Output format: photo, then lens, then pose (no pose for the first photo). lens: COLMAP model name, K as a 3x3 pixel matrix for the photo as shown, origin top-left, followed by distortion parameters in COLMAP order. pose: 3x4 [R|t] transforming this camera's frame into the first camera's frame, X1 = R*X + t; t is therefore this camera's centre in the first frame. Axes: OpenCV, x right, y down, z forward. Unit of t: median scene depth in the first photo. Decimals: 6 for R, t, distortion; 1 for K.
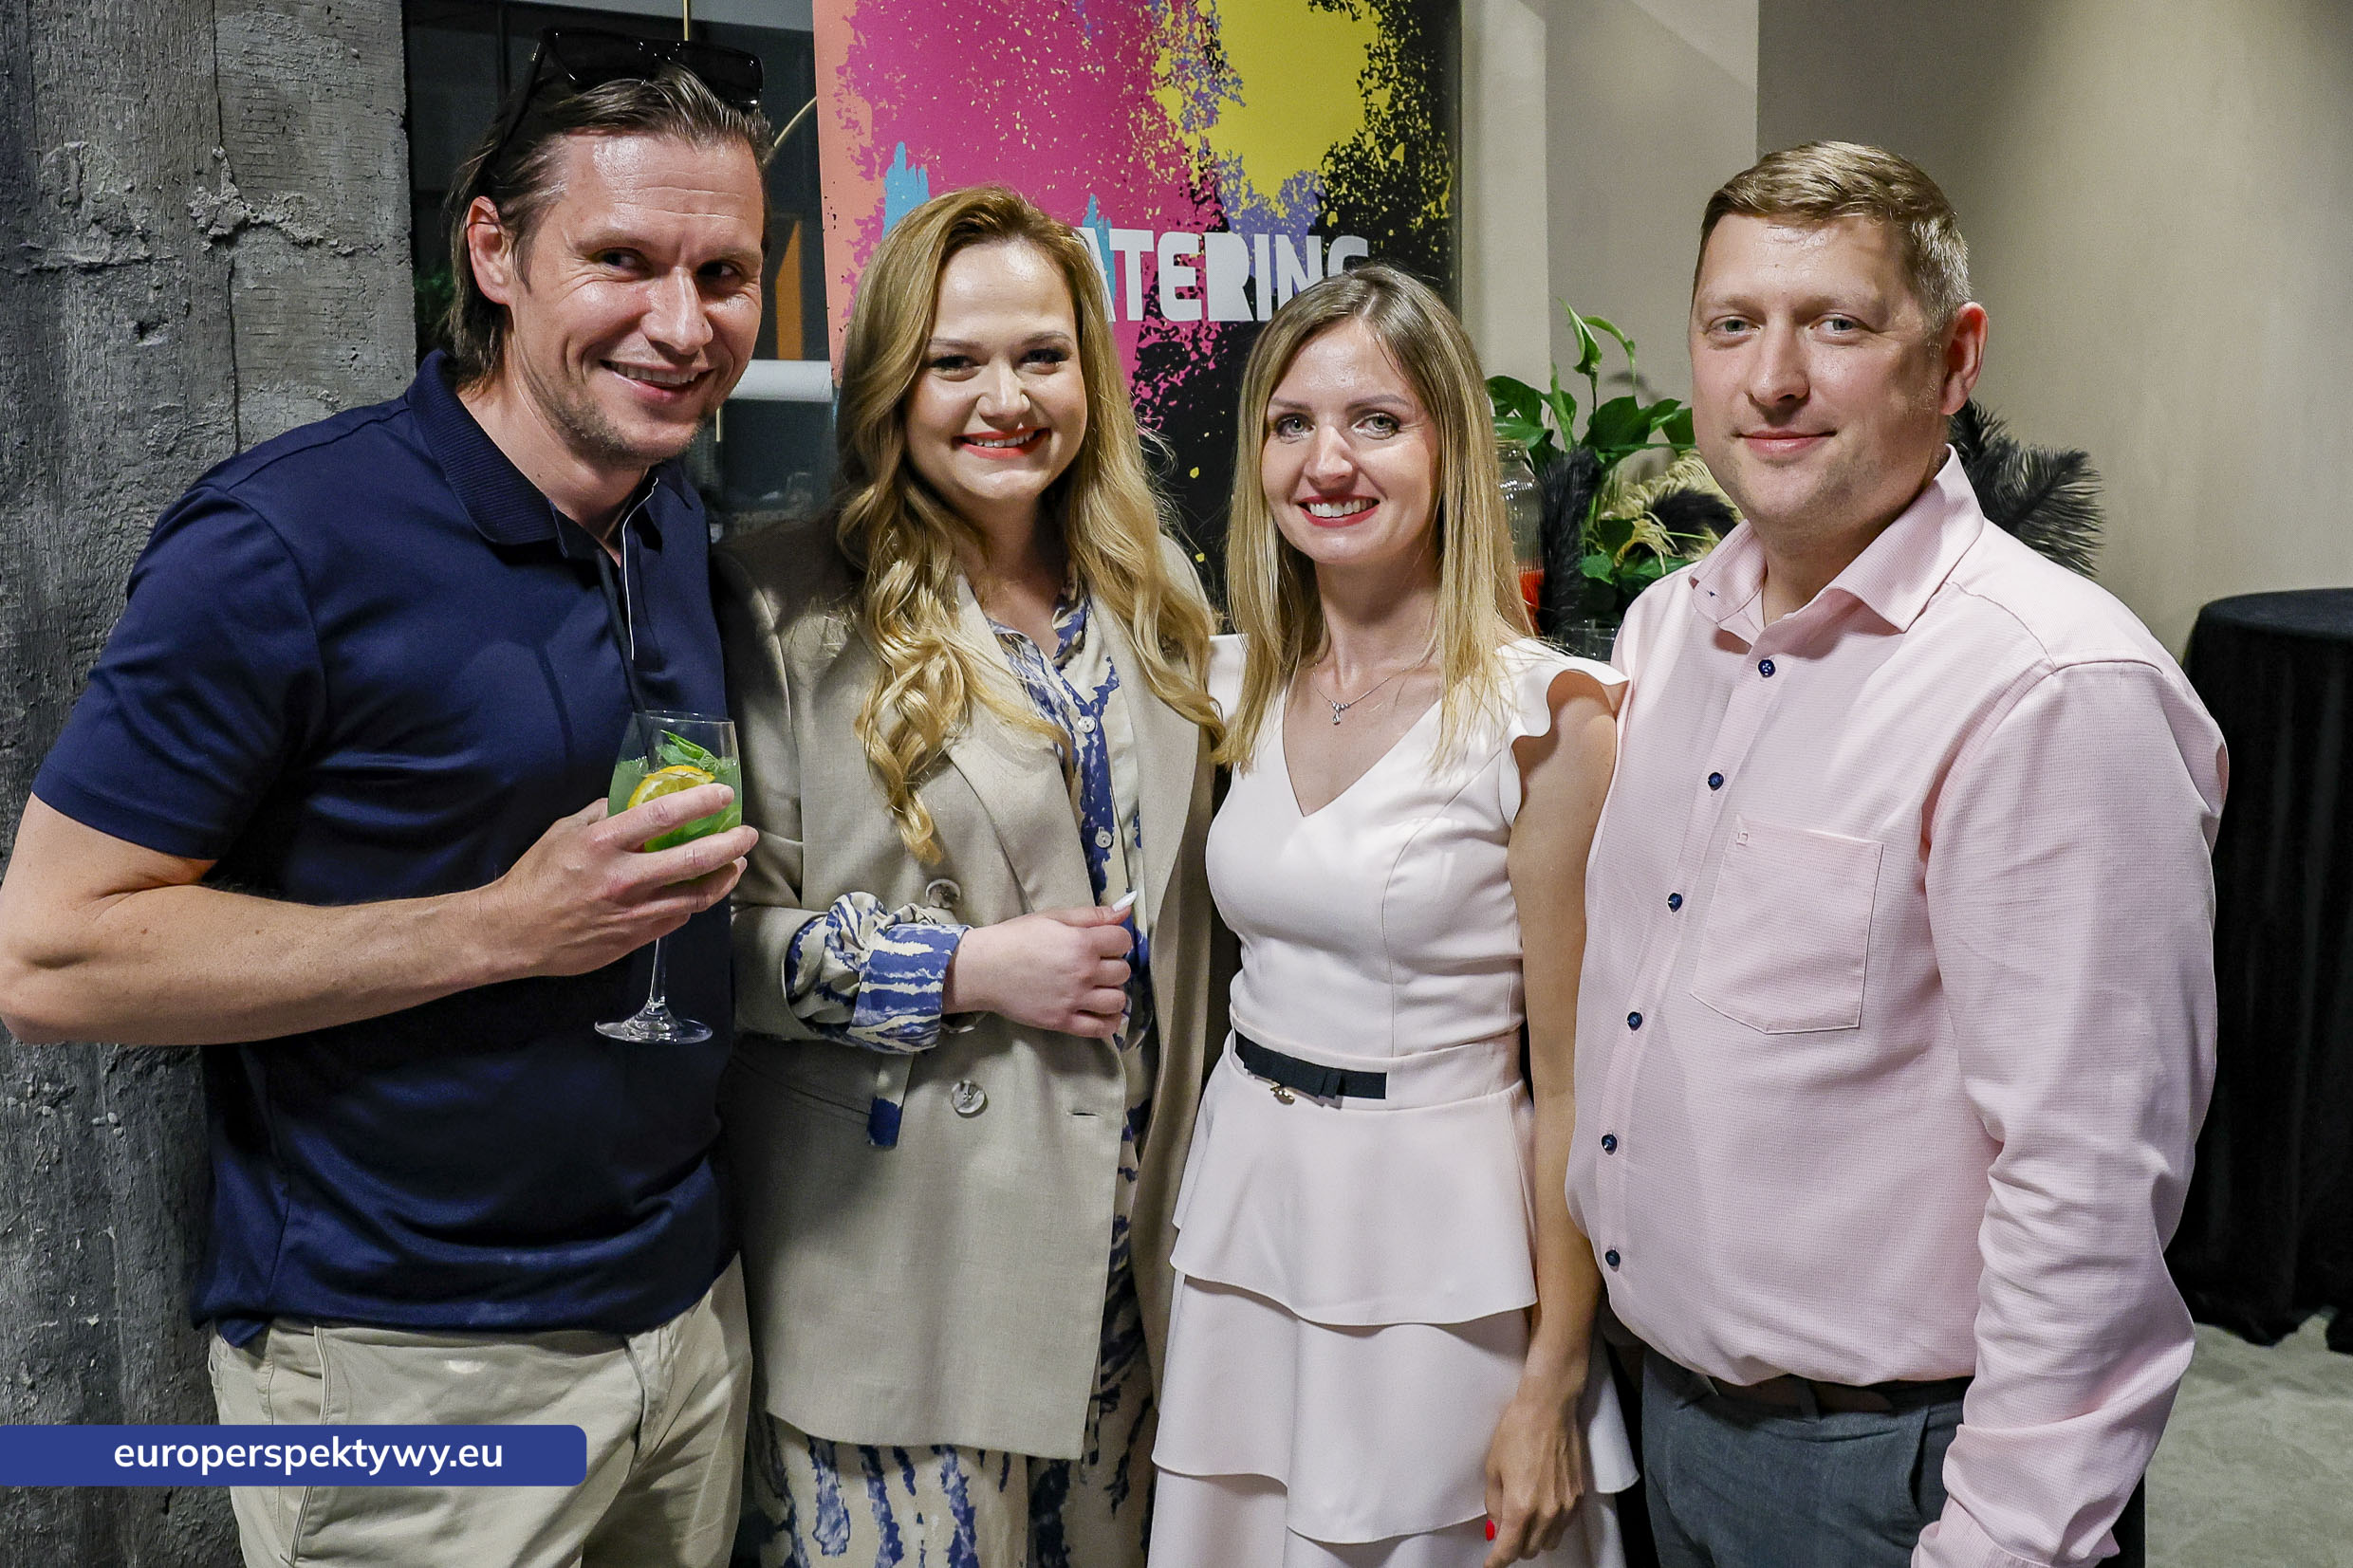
lens RADIAL K [[3352.0, 0, 1176.5], [0, 3352.0, 784.0], [0, 0, 1]] dist [0.034562, -0.093372]
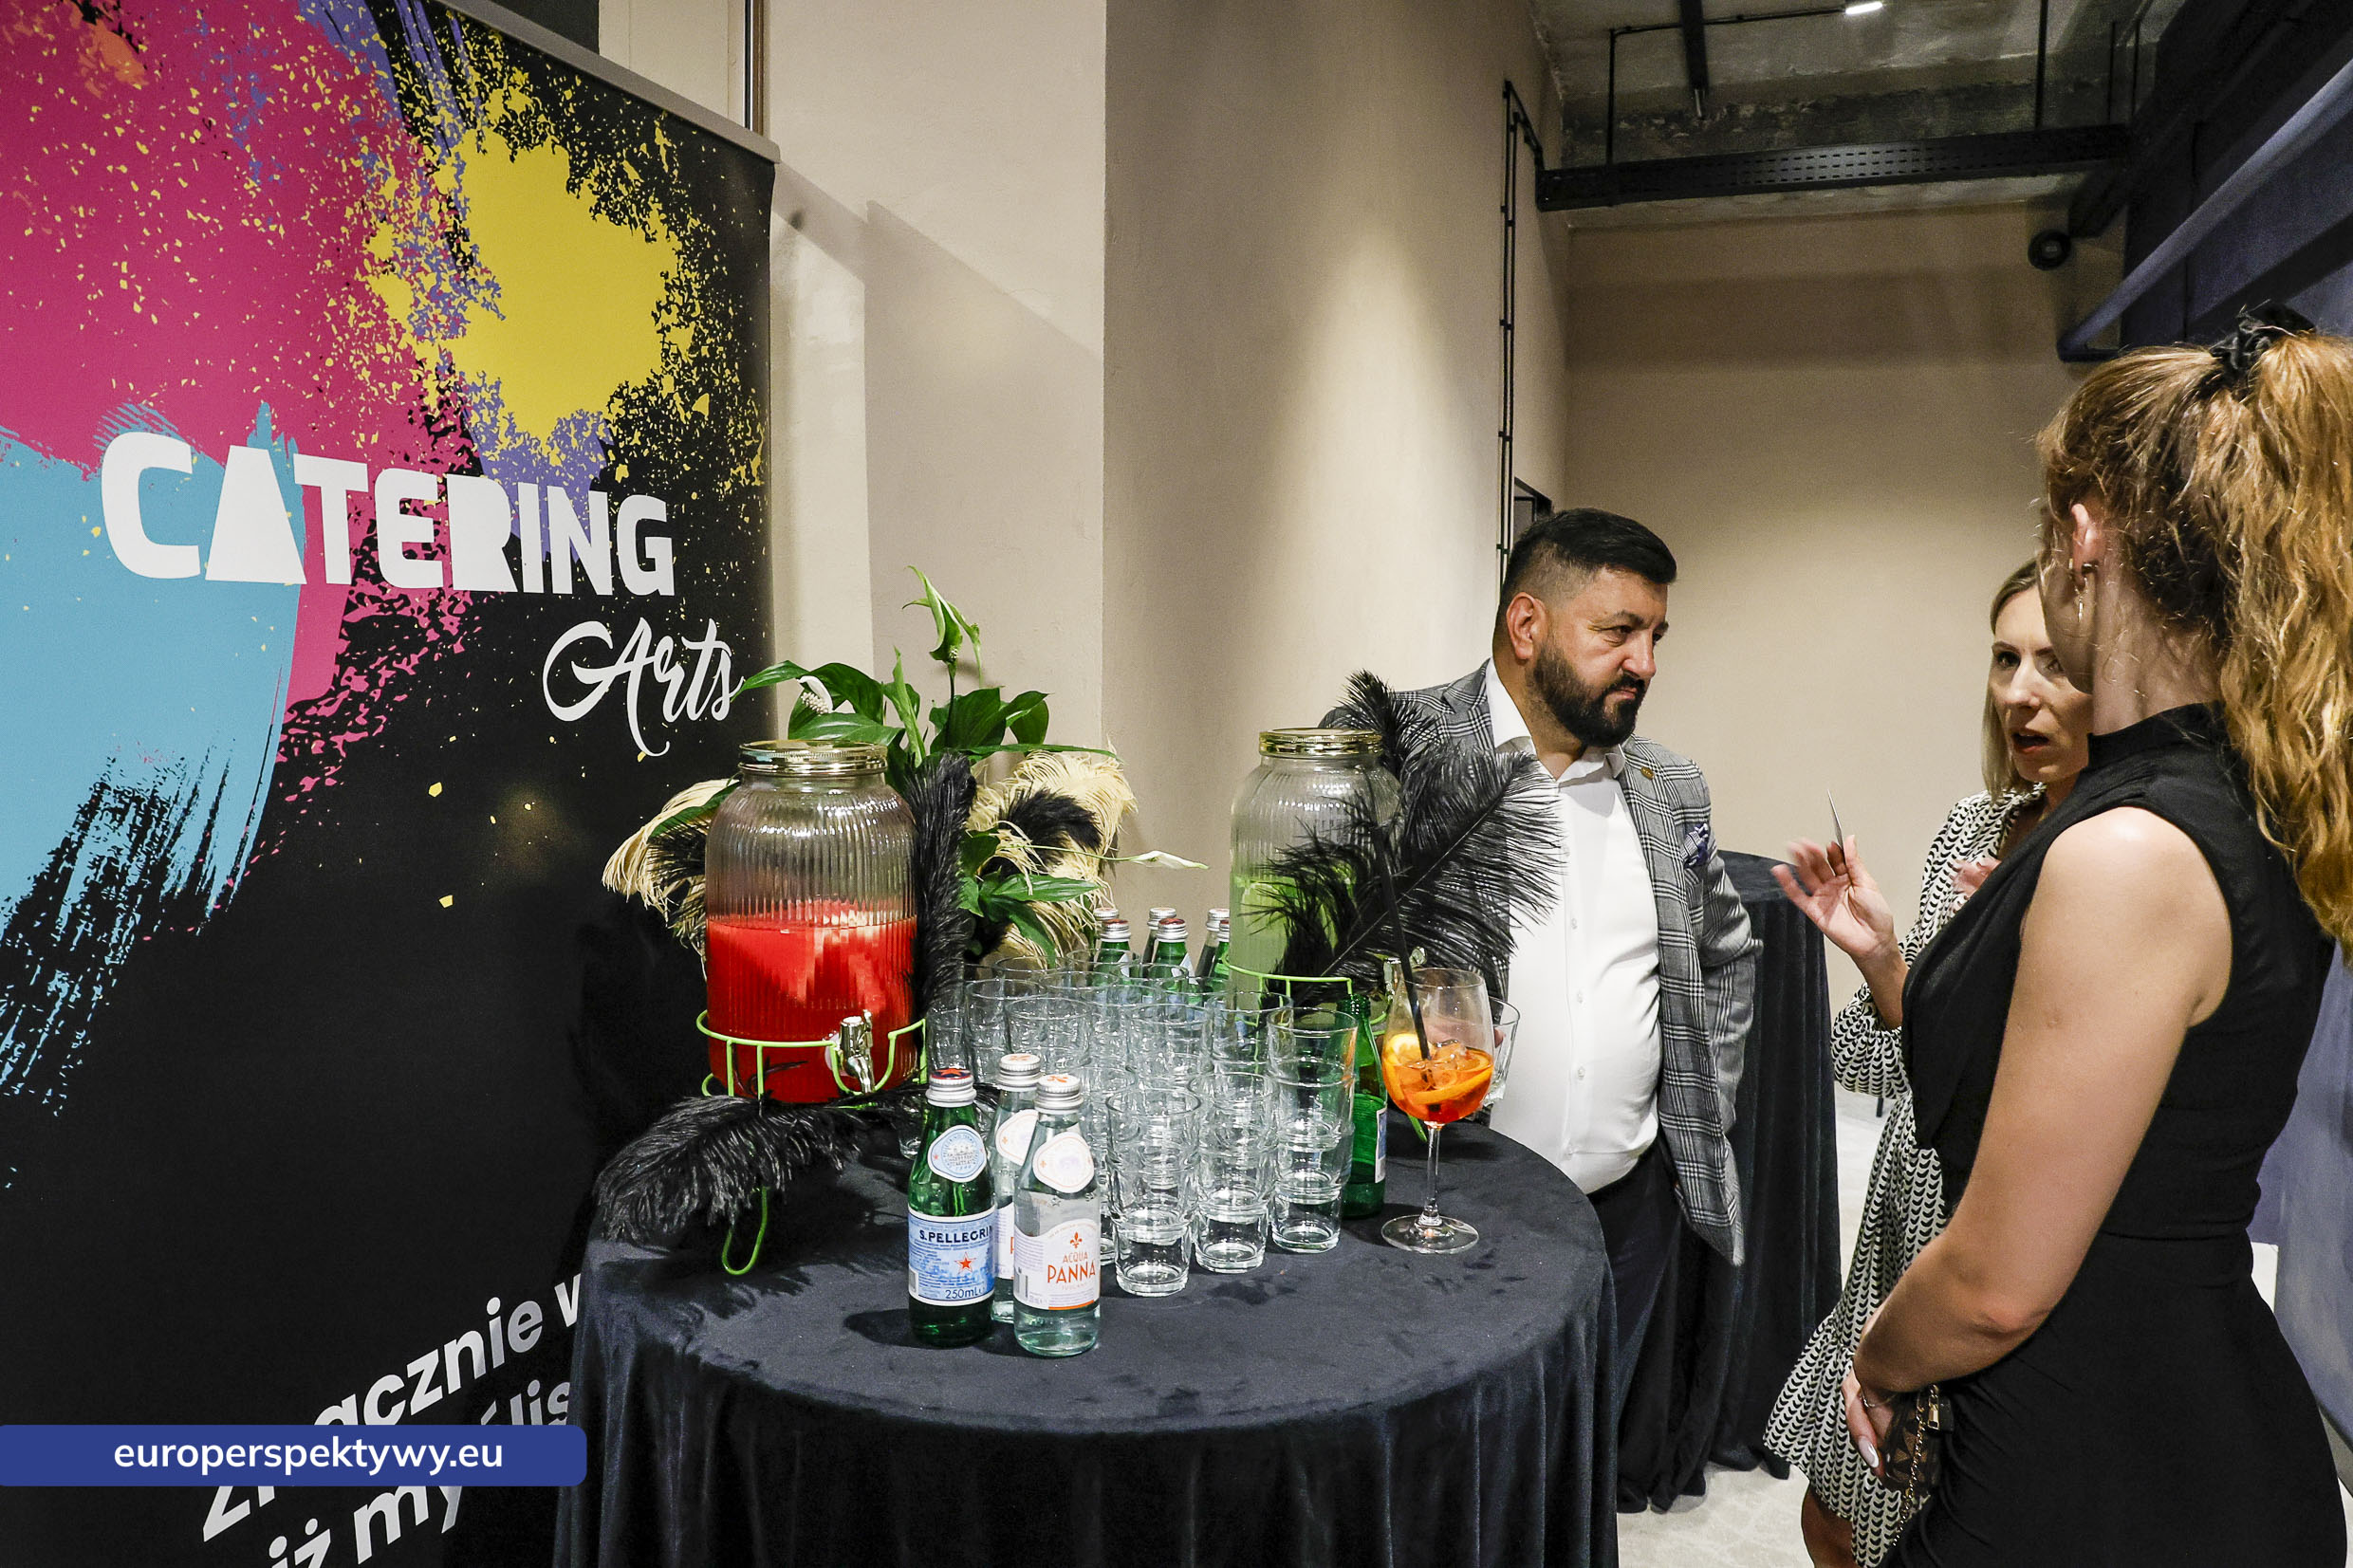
lens RADIAL K [[1570.4, 0, 1176.5], [0, 1570.4, 784.0], [0, 0, 1]] dist [-0.121473, 0.078174]
pose [[0.929177, -0.018875, 0.369152, 0.032980], [0.037946, 0.998290, -0.044470, -0.073173], [-0.367681, 0.055328, 0.928305, 0.625691]]
